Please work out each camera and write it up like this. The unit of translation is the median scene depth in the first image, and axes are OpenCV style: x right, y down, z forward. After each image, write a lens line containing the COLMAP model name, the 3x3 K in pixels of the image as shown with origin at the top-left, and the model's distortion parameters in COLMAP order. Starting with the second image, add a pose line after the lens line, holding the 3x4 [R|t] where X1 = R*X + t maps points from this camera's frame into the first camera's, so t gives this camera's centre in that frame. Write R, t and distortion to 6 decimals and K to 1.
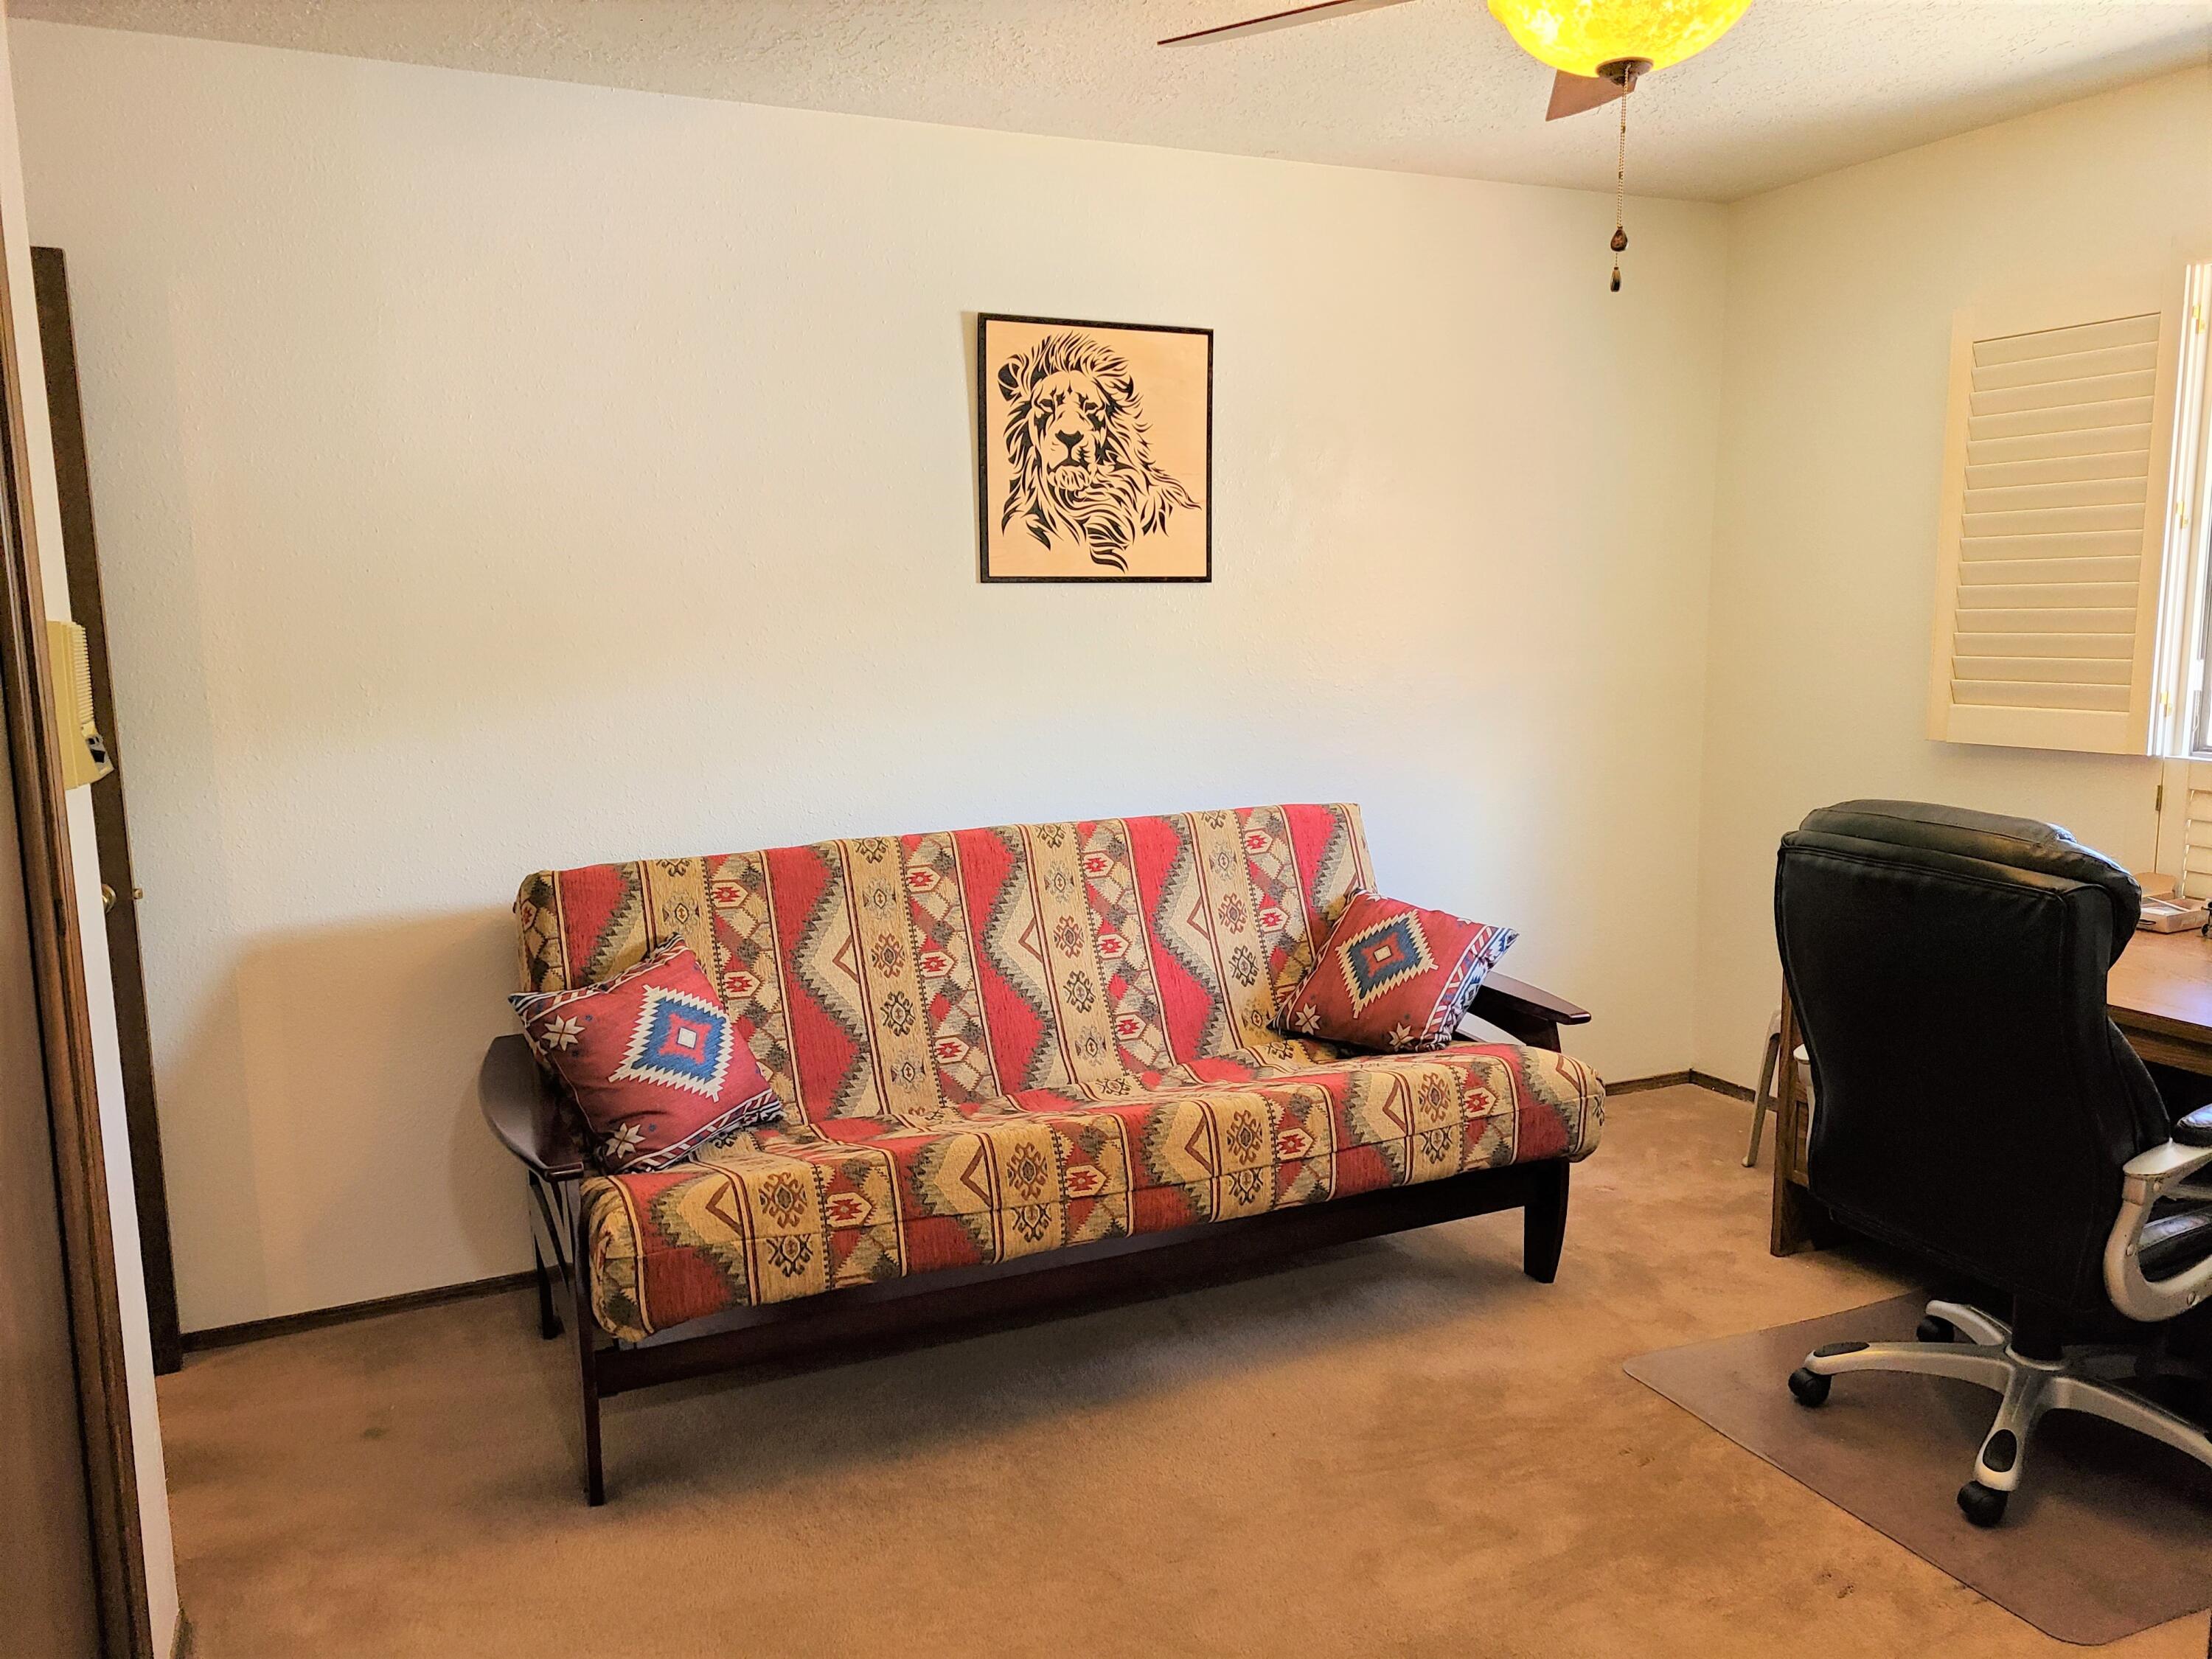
lens RADIAL K [[1656.0, 0, 1102.1], [0, 1656.0, 851.2], [0, 0, 1]] dist [0.064589, -0.055335]
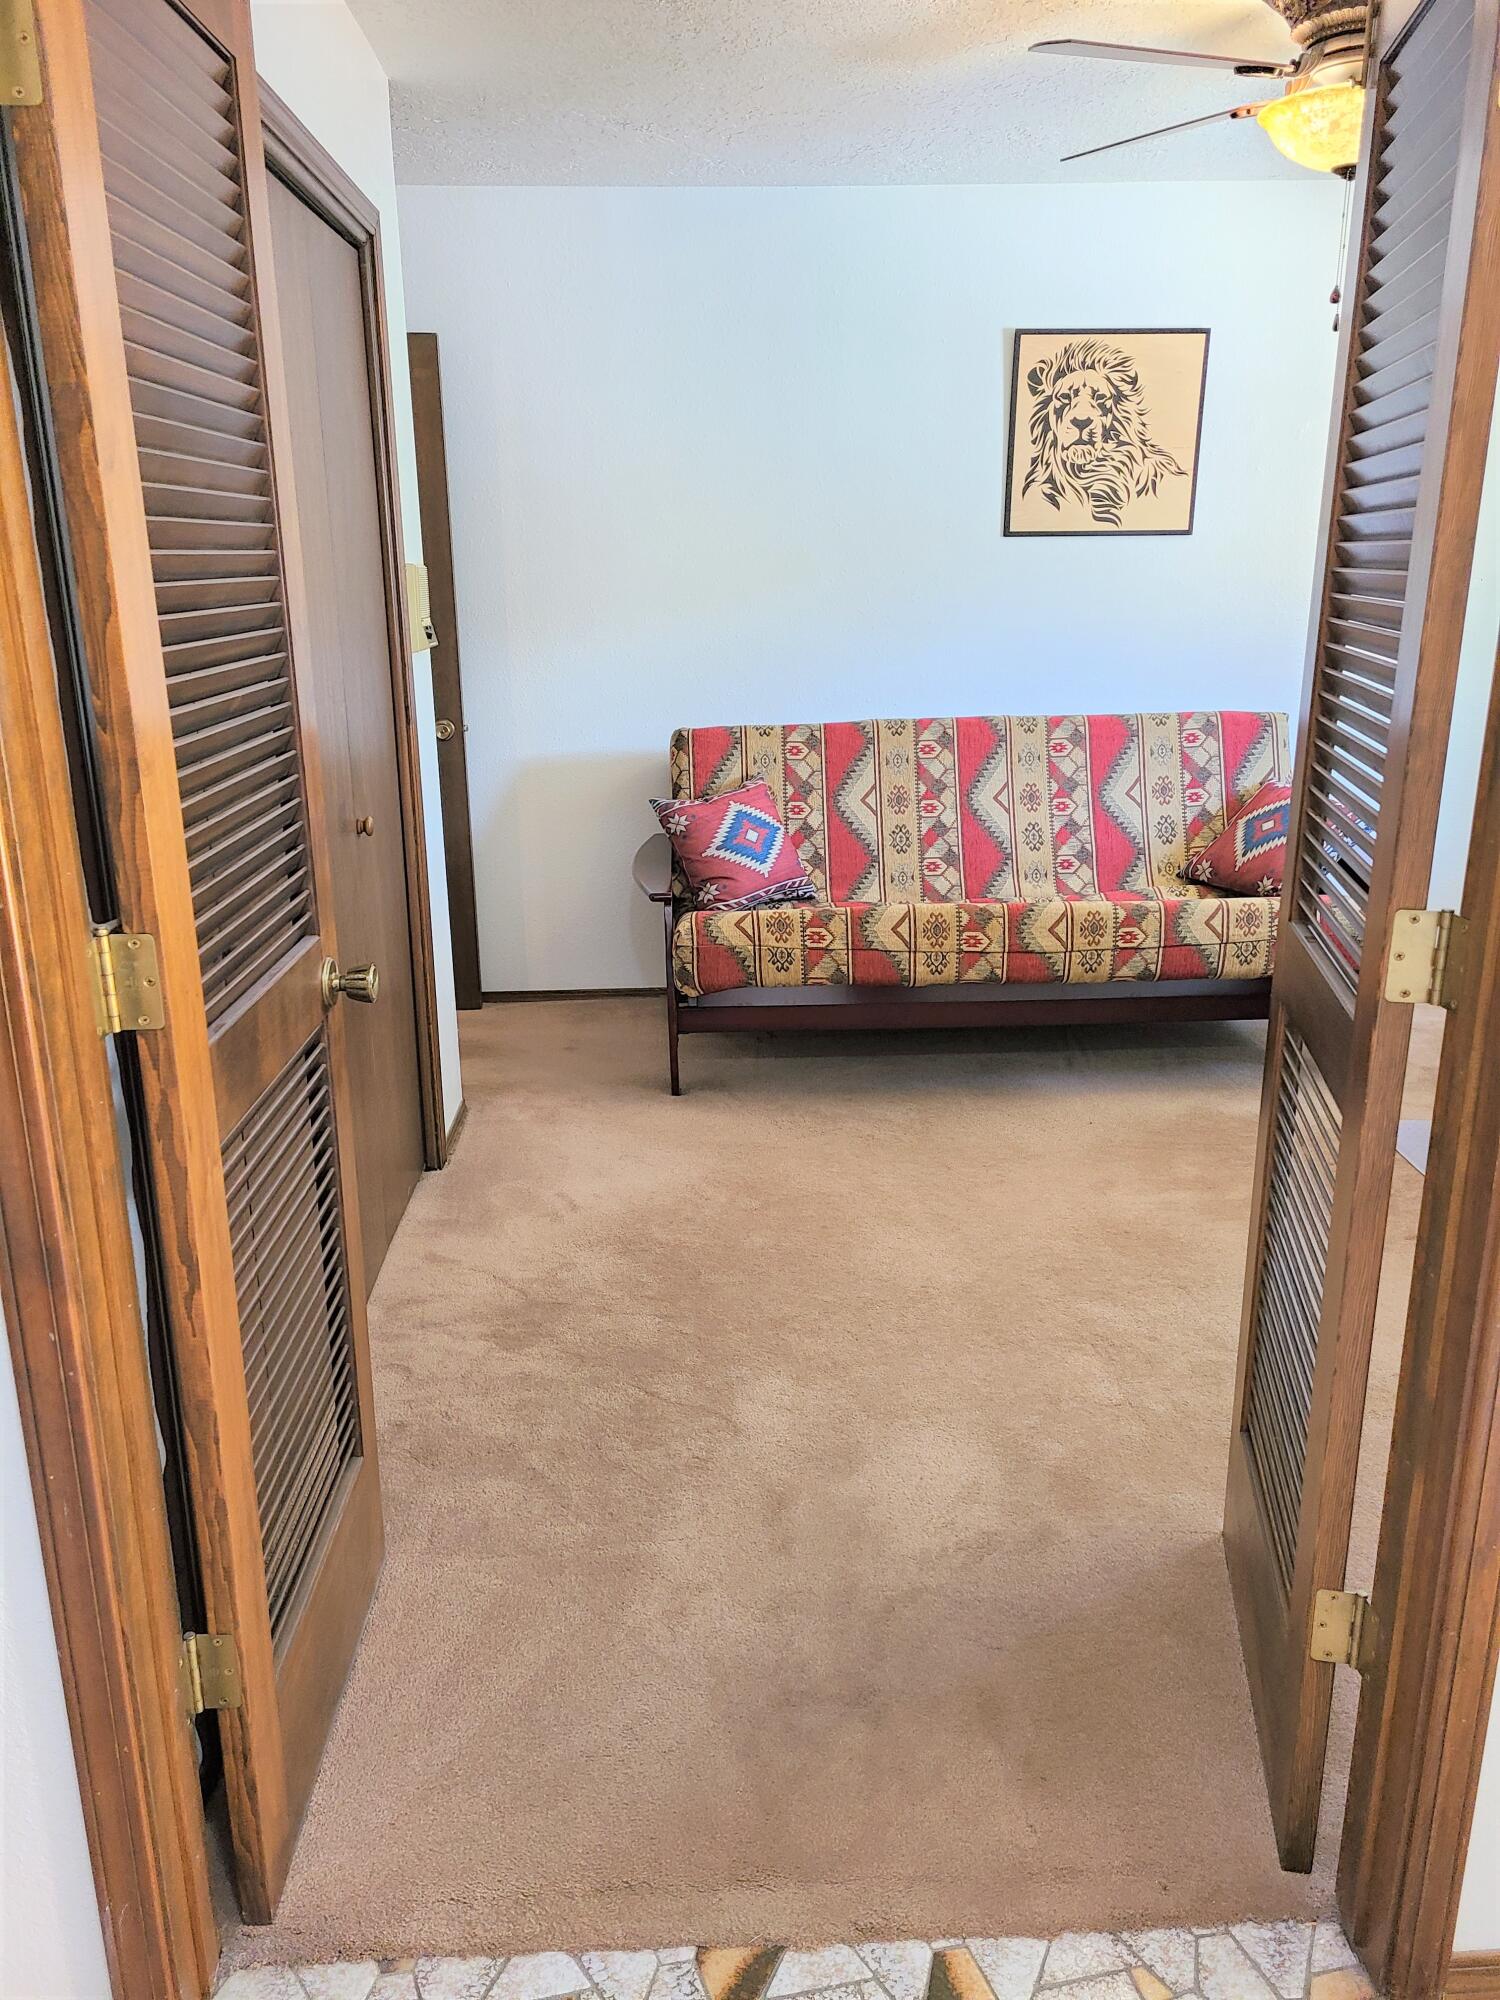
lens RADIAL K [[1497.3, 0, 746.0], [0, 1497.3, 991.7], [0, 0, 1]] dist [0.064589, -0.055335]
pose [[0.926950, 0.111329, -0.358287, 0.237392], [-0.060738, 0.986893, 0.149512, 0.039300], [0.370236, -0.116829, 0.921562, -0.293636]]
